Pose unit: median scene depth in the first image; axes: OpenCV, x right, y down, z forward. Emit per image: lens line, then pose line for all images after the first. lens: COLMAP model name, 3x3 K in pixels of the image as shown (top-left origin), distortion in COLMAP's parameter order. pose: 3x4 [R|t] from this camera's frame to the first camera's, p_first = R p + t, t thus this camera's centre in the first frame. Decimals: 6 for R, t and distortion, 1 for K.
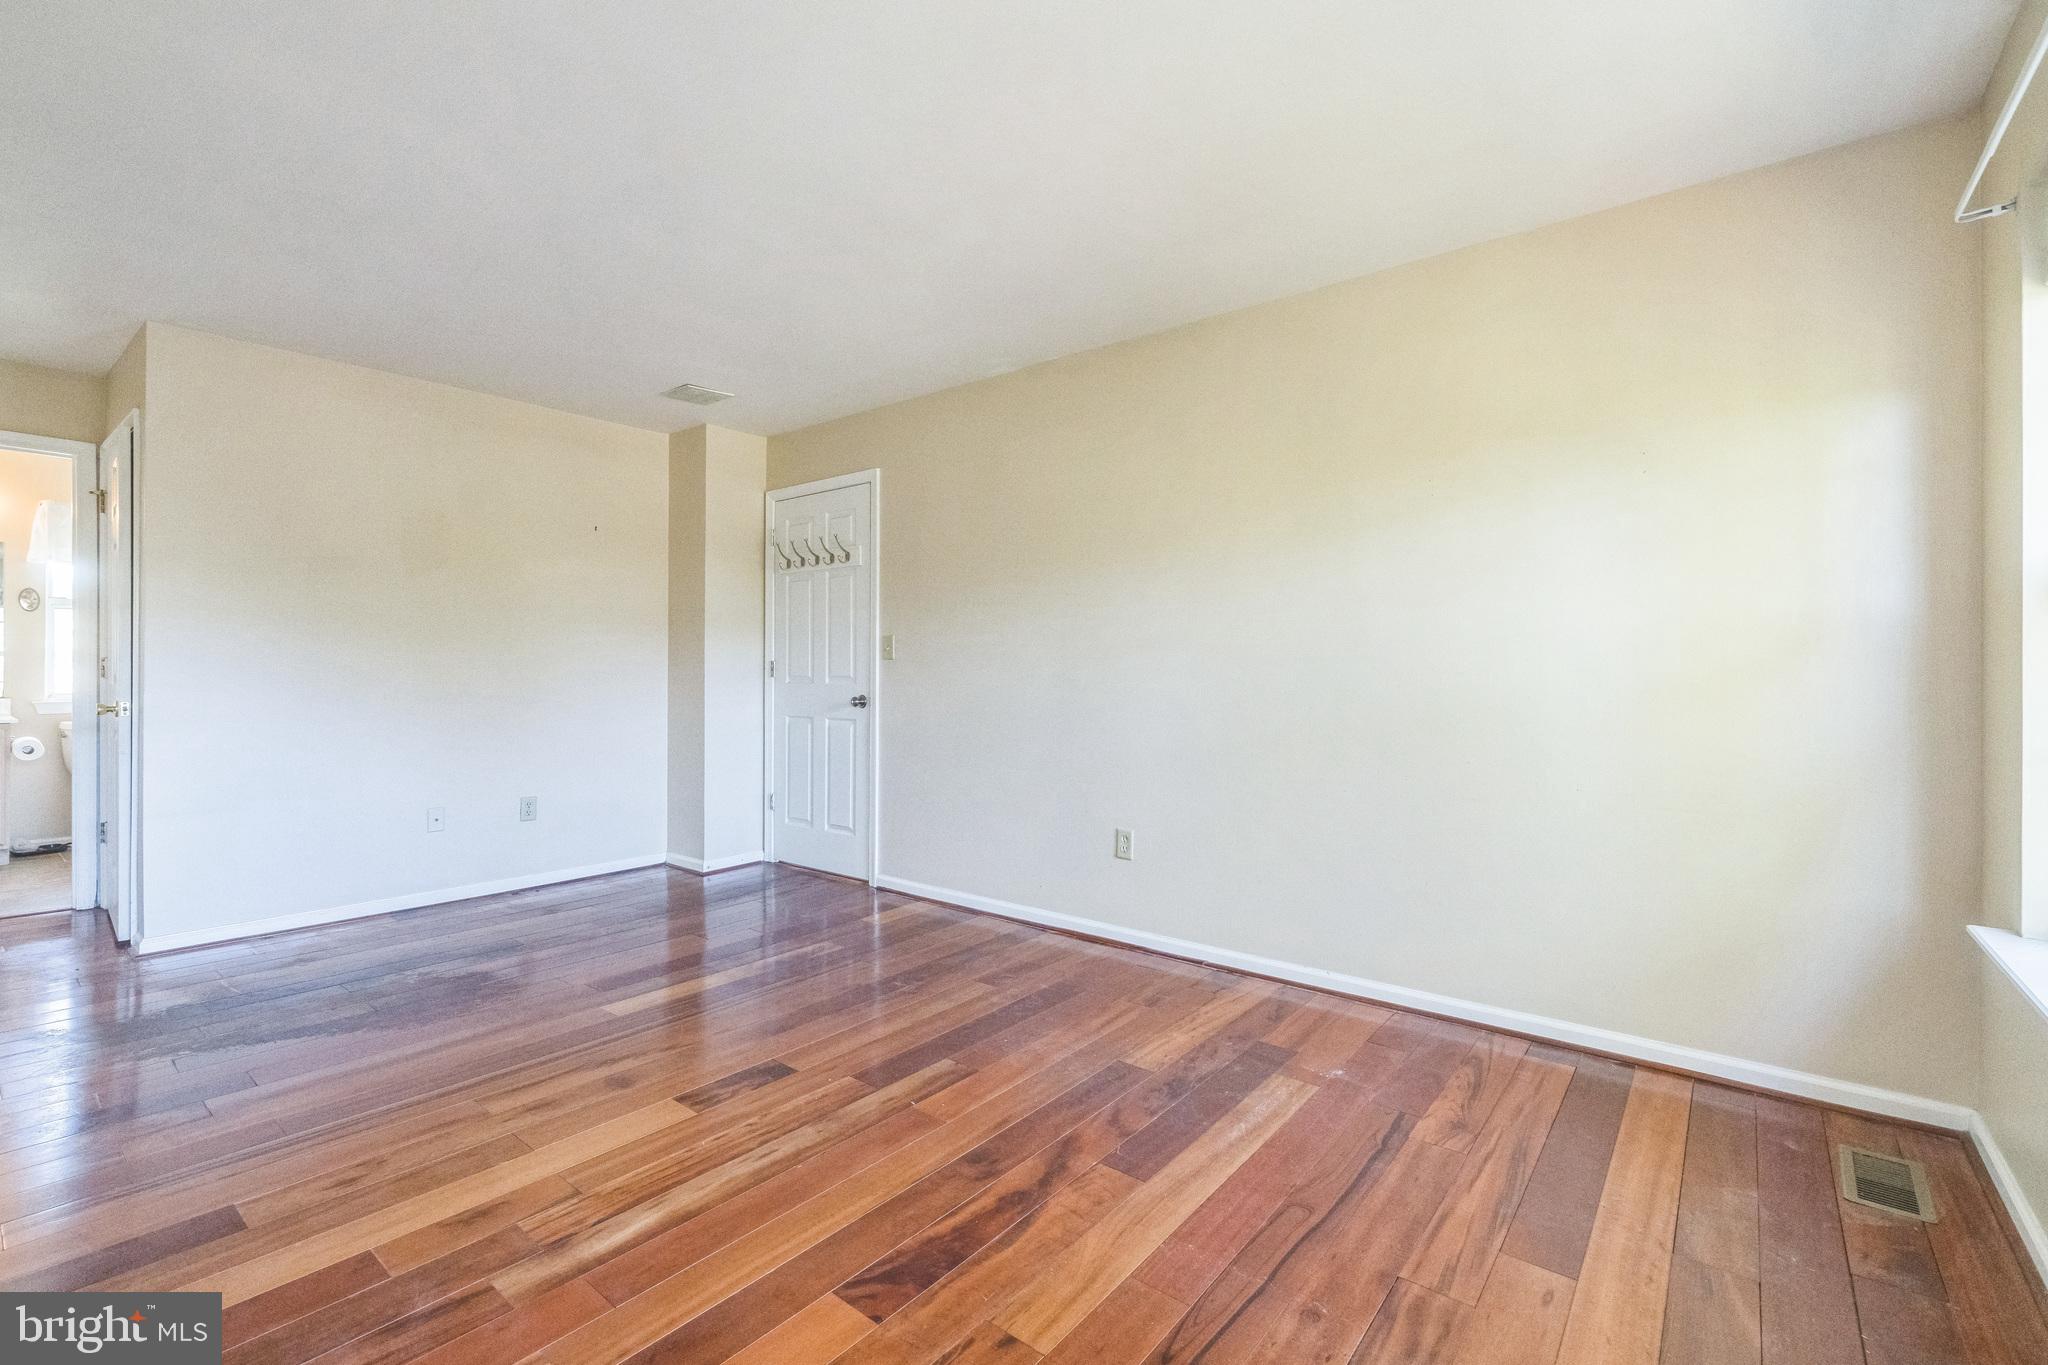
lens RADIAL K [[873.8, 0, 1014.3], [0, 873.8, 680.8], [0, 0, 1]] dist [0.001763, -0.001140]
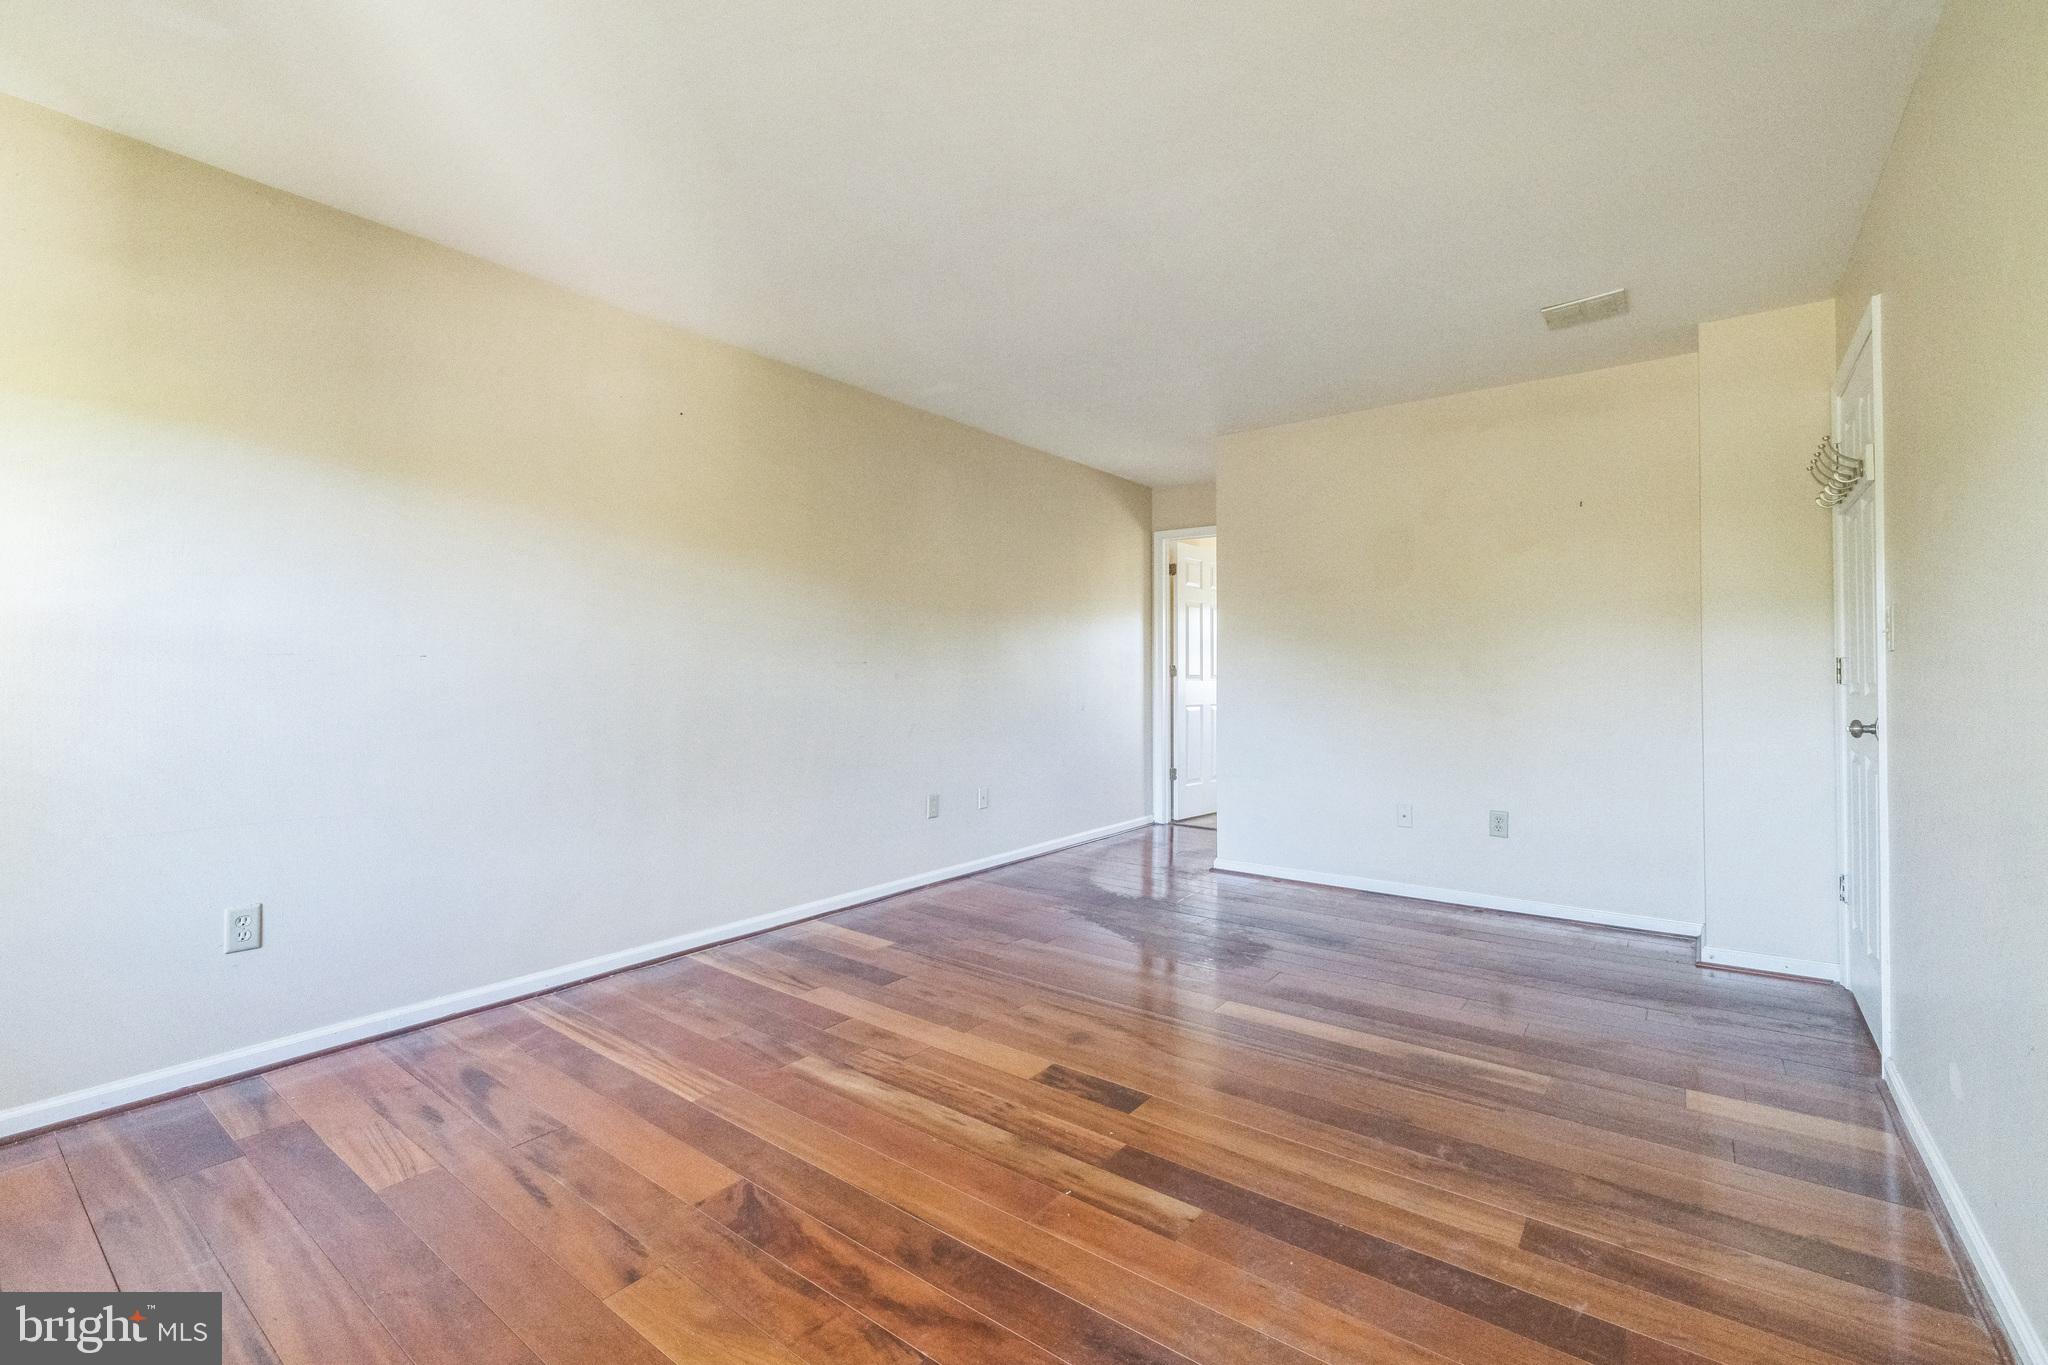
lens RADIAL K [[873.8, 0, 1005.9], [0, 873.8, 671.4], [0, 0, 1]] dist [0.001763, -0.001140]
pose [[0.042892, -0.008226, -0.999046, 0.636625], [-0.009387, 0.999919, -0.008636, -0.004177], [0.999036, 0.009748, 0.042811, 0.800276]]
